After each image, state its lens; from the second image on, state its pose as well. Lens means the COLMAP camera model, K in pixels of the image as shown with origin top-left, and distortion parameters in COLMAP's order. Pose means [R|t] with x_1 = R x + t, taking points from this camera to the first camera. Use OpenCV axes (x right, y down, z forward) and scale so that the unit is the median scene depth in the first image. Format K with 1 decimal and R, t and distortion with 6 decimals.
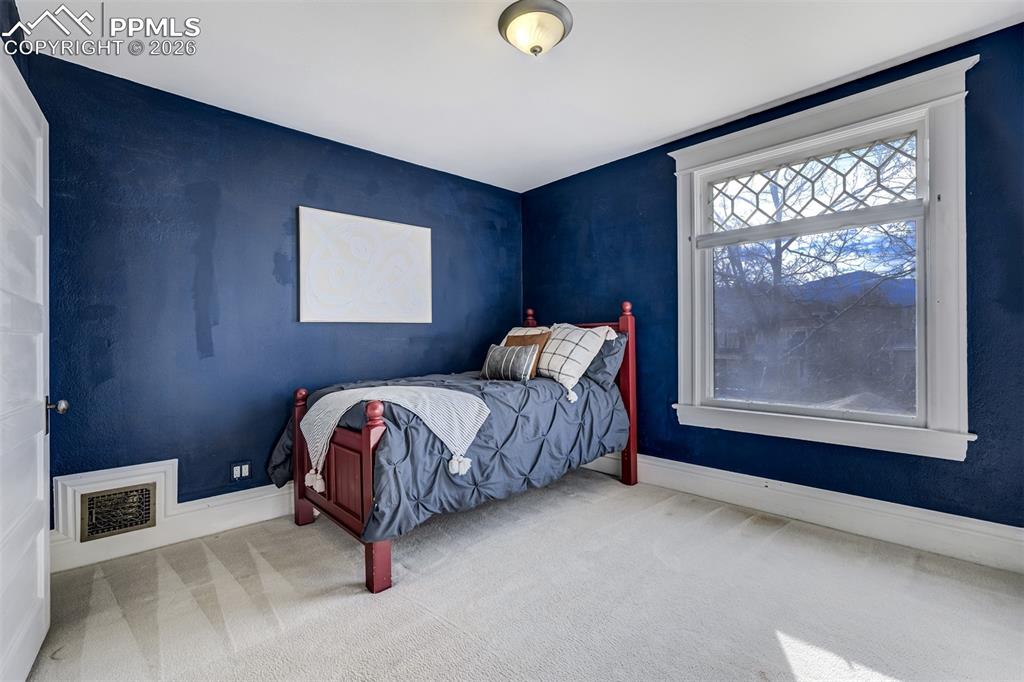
lens RADIAL K [[439.4, 0, 516.4], [0, 439.4, 341.0], [0, 0, 1]] dist [-0.044267, 0.014124]
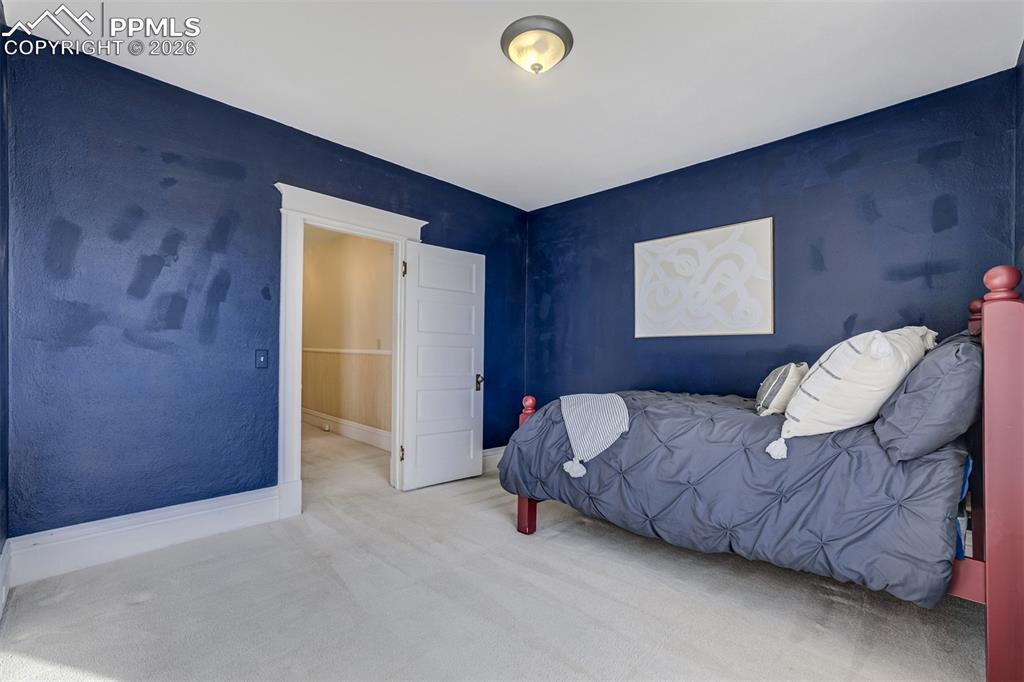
lens RADIAL K [[439.4, 0, 516.4], [0, 439.4, 341.0], [0, 0, 1]] dist [-0.044267, 0.014124]
pose [[0.045545, -0.017210, -0.998814, 0.747267], [-0.015662, 0.999716, -0.017940, -0.006991], [0.998839, 0.016460, 0.045263, 0.632571]]
